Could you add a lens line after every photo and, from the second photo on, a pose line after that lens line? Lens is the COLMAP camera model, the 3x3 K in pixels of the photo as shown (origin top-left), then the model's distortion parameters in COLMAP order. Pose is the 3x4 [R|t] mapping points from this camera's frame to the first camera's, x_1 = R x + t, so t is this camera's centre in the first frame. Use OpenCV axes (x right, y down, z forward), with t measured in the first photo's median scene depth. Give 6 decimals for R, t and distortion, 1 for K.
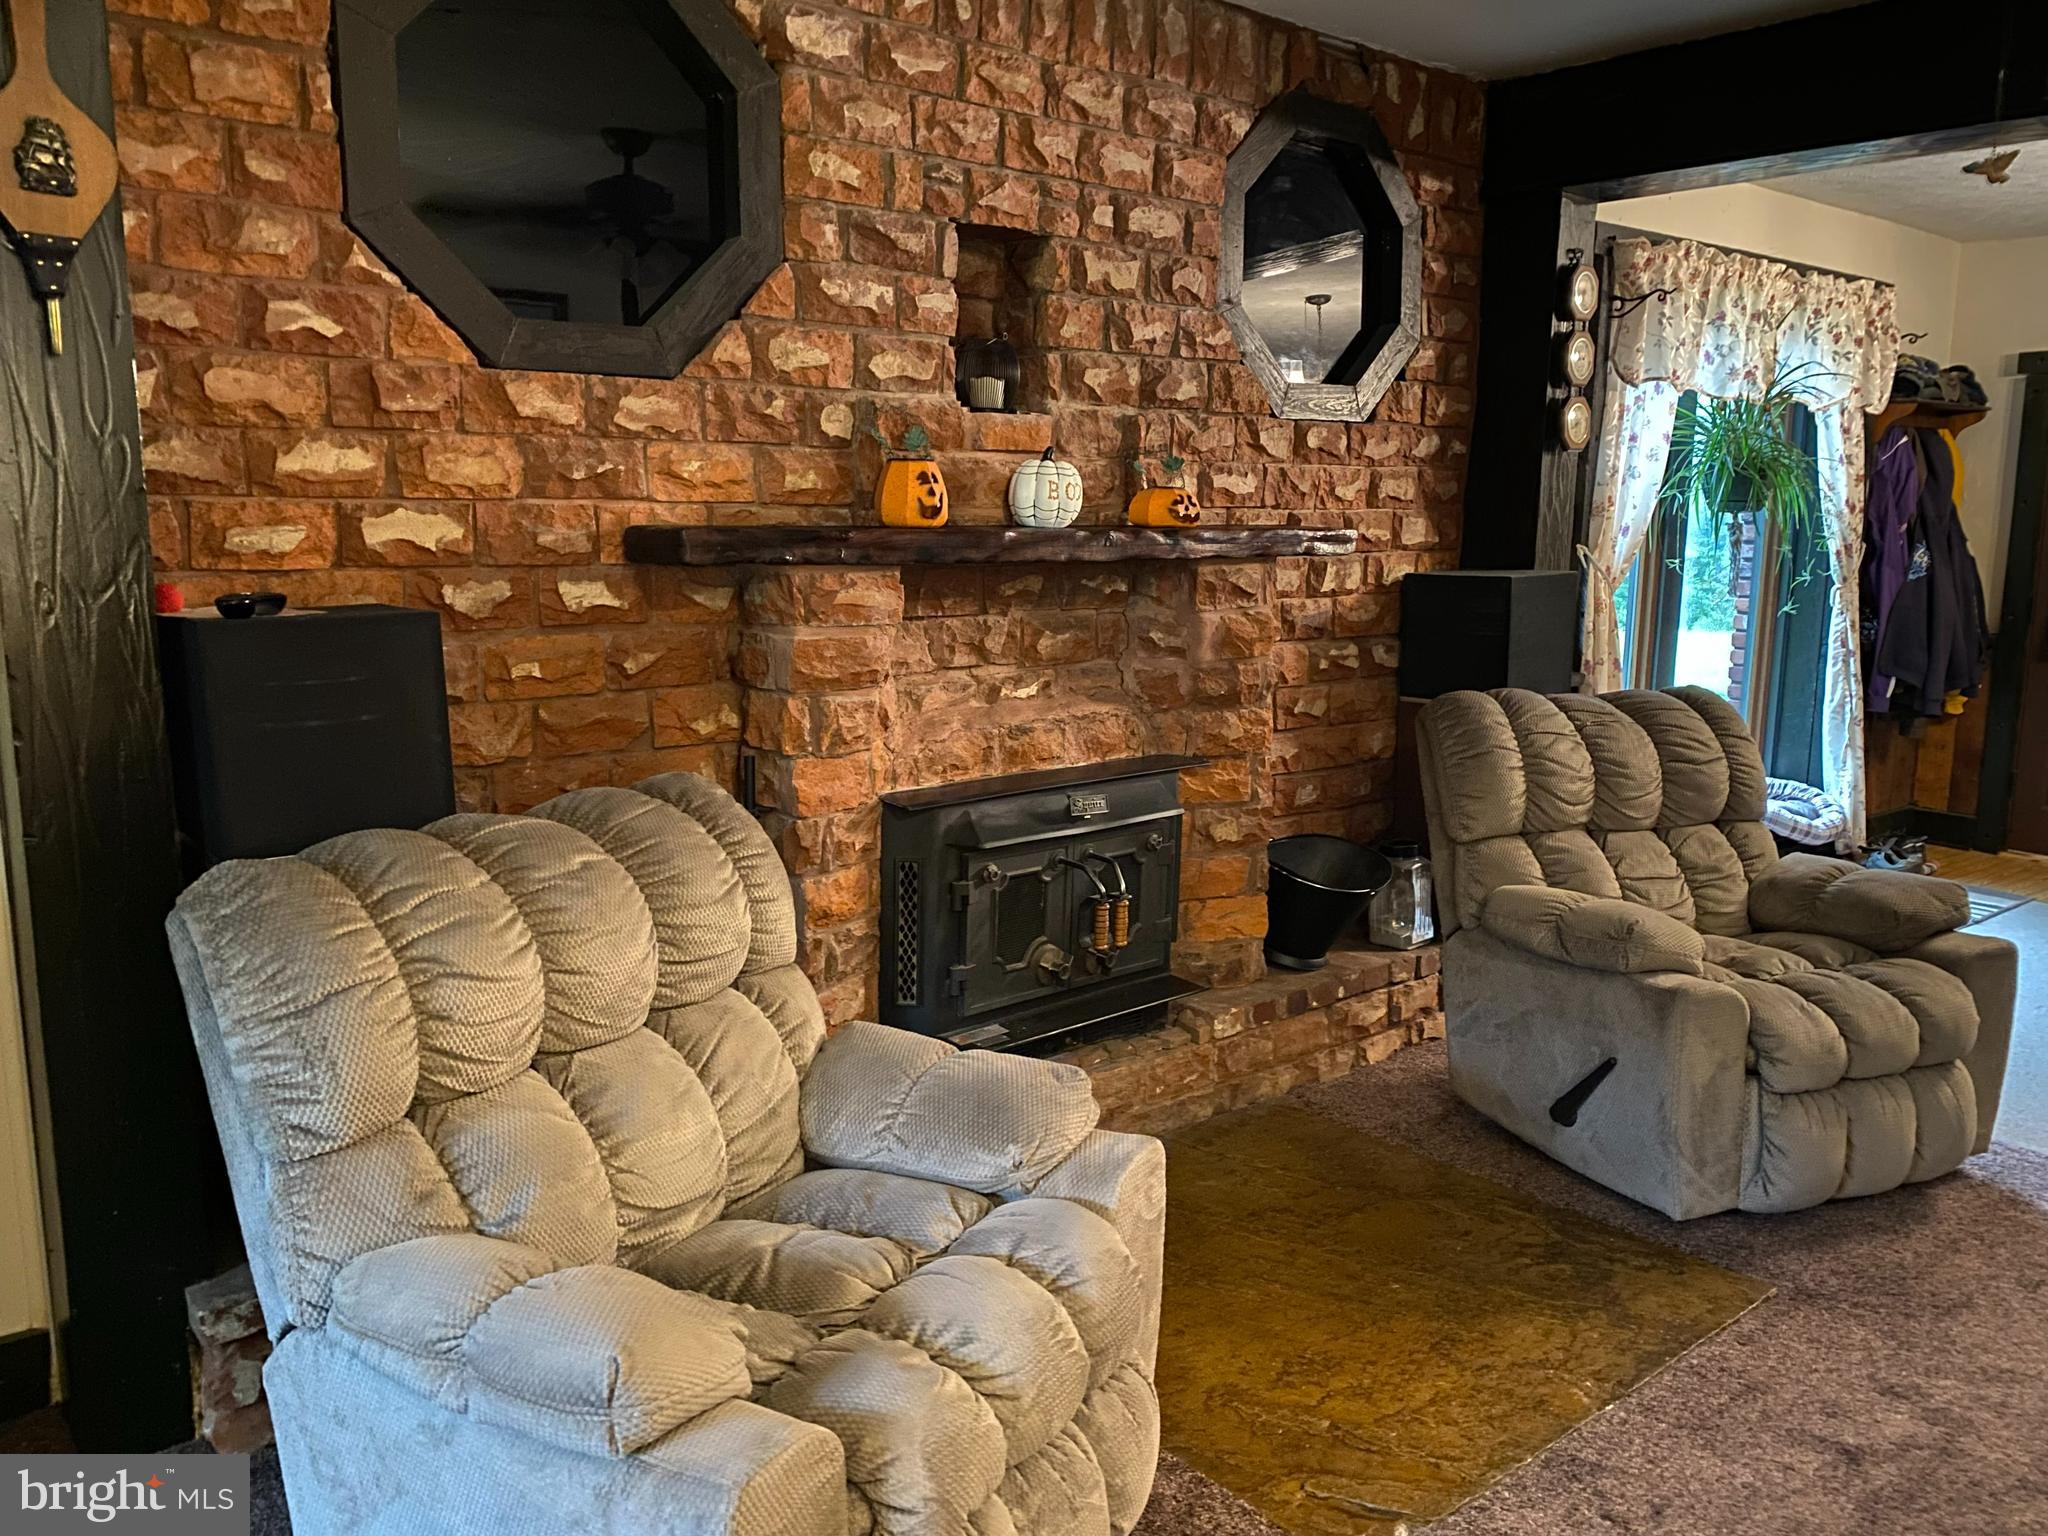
lens RADIAL K [[1542.9, 0, 1023.8], [0, 1542.9, 769.8], [0, 0, 1]] dist [0.001577, -0.000091]
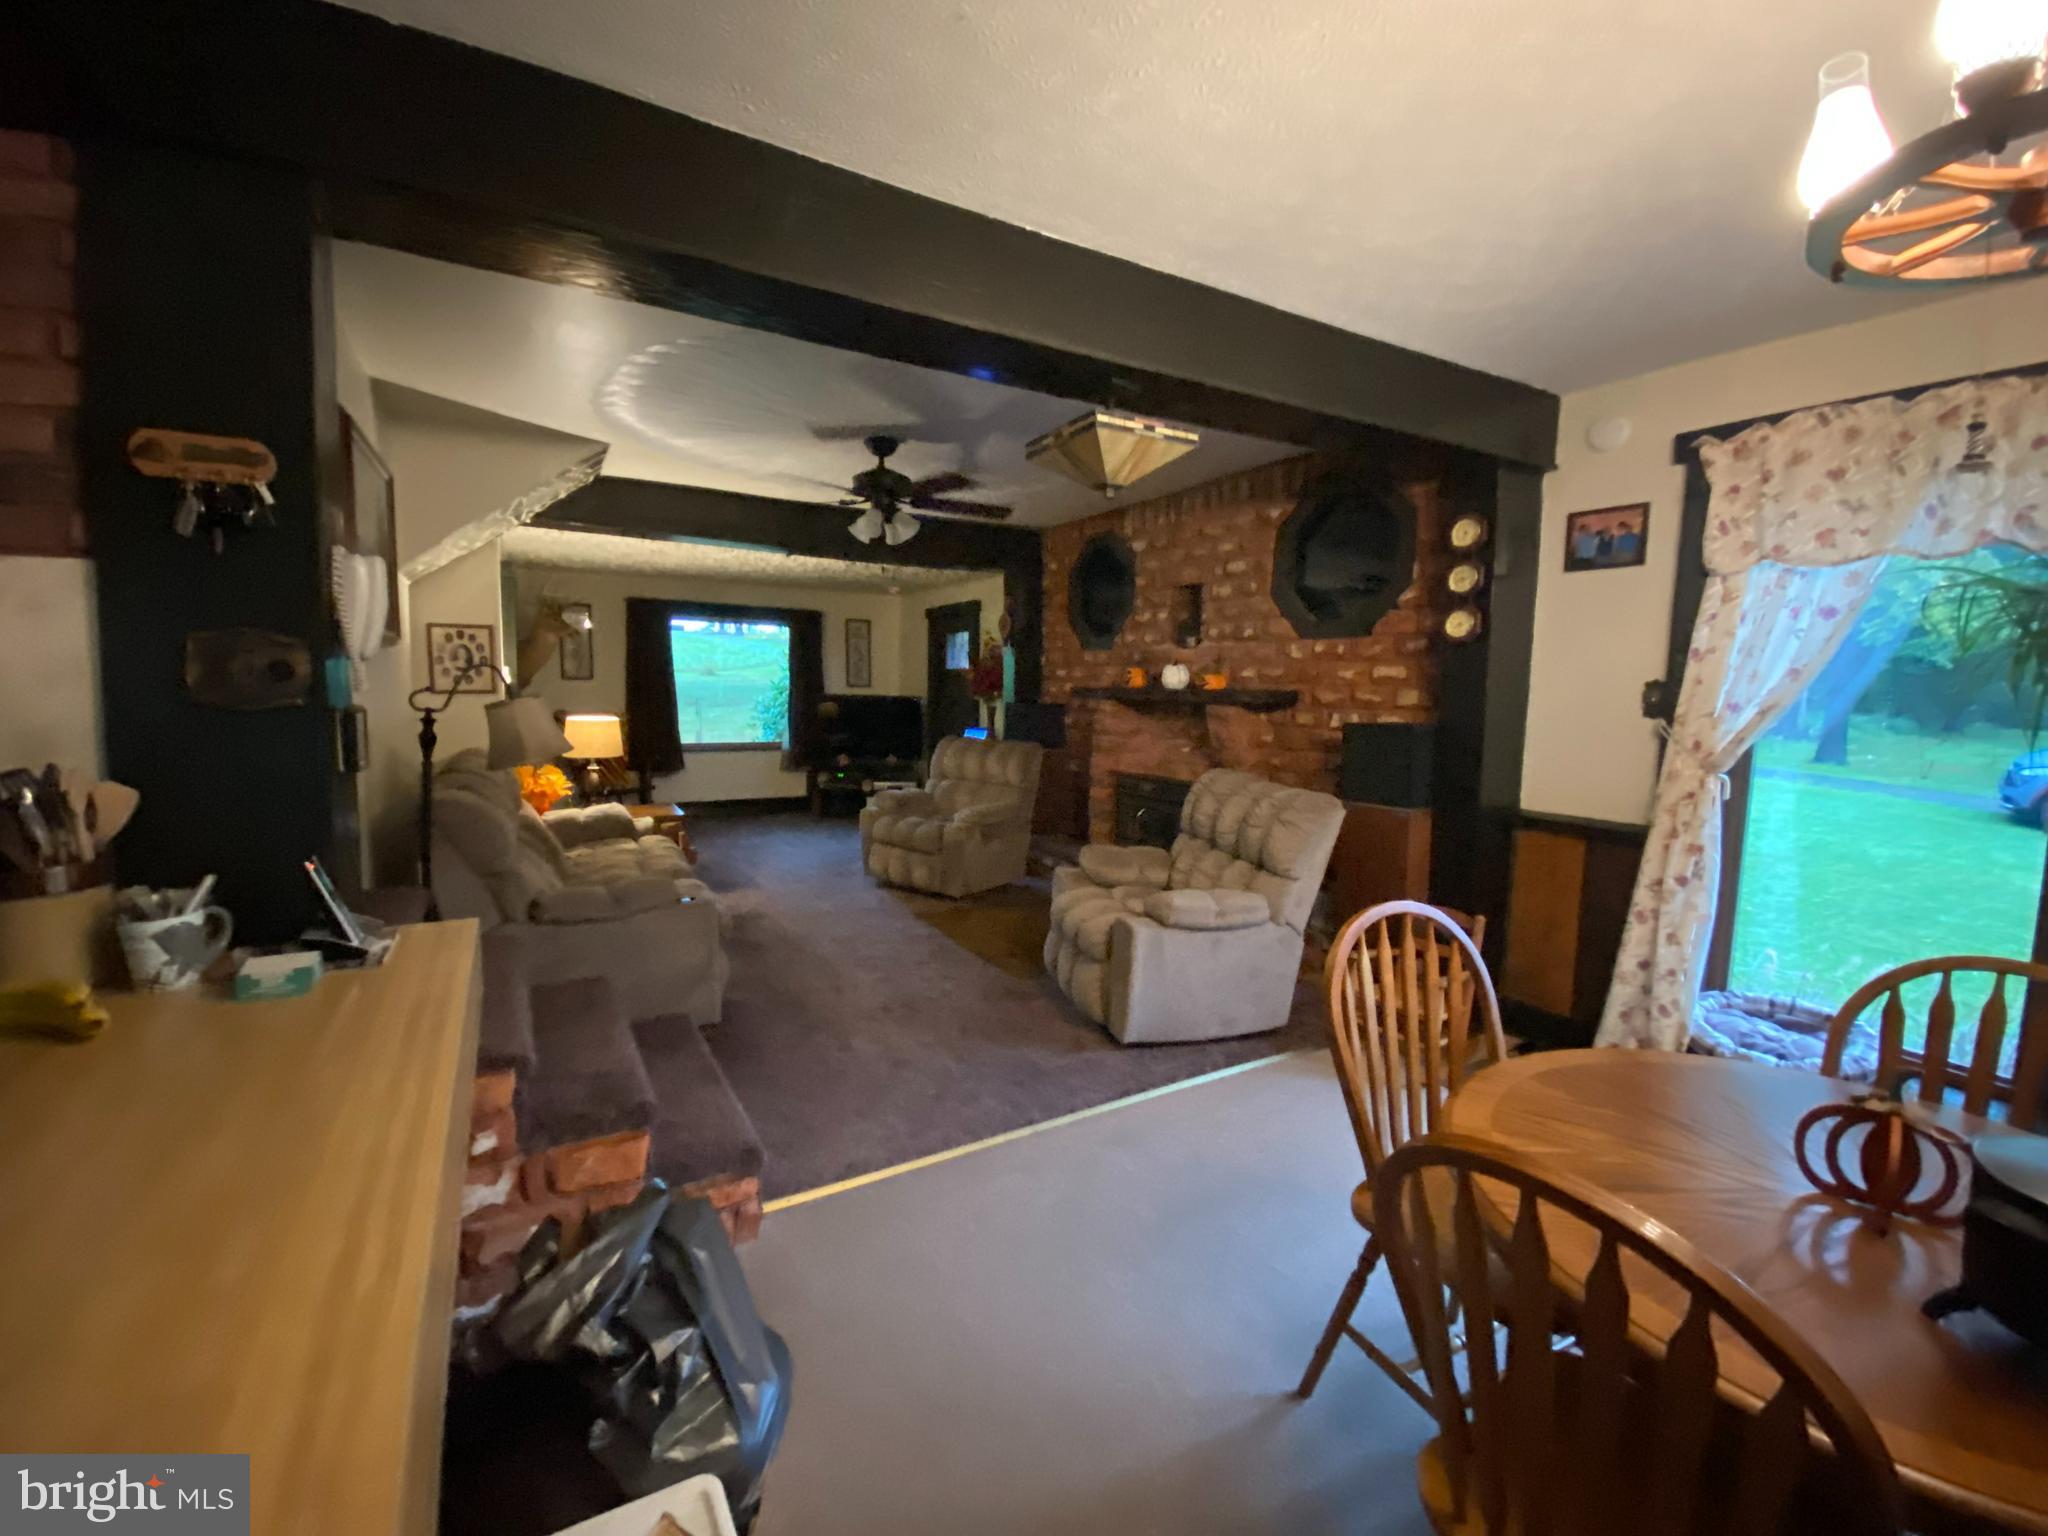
lens RADIAL K [[829.0, 0, 1028.1], [0, 829.0, 769.1], [0, 0, 1]] dist [-0.032800, -0.000476]
pose [[-0.218298, 0.088559, -0.971855, 1.597511], [-0.180245, 0.975081, 0.129340, -0.169549], [0.959092, 0.203407, -0.196896, 1.117774]]
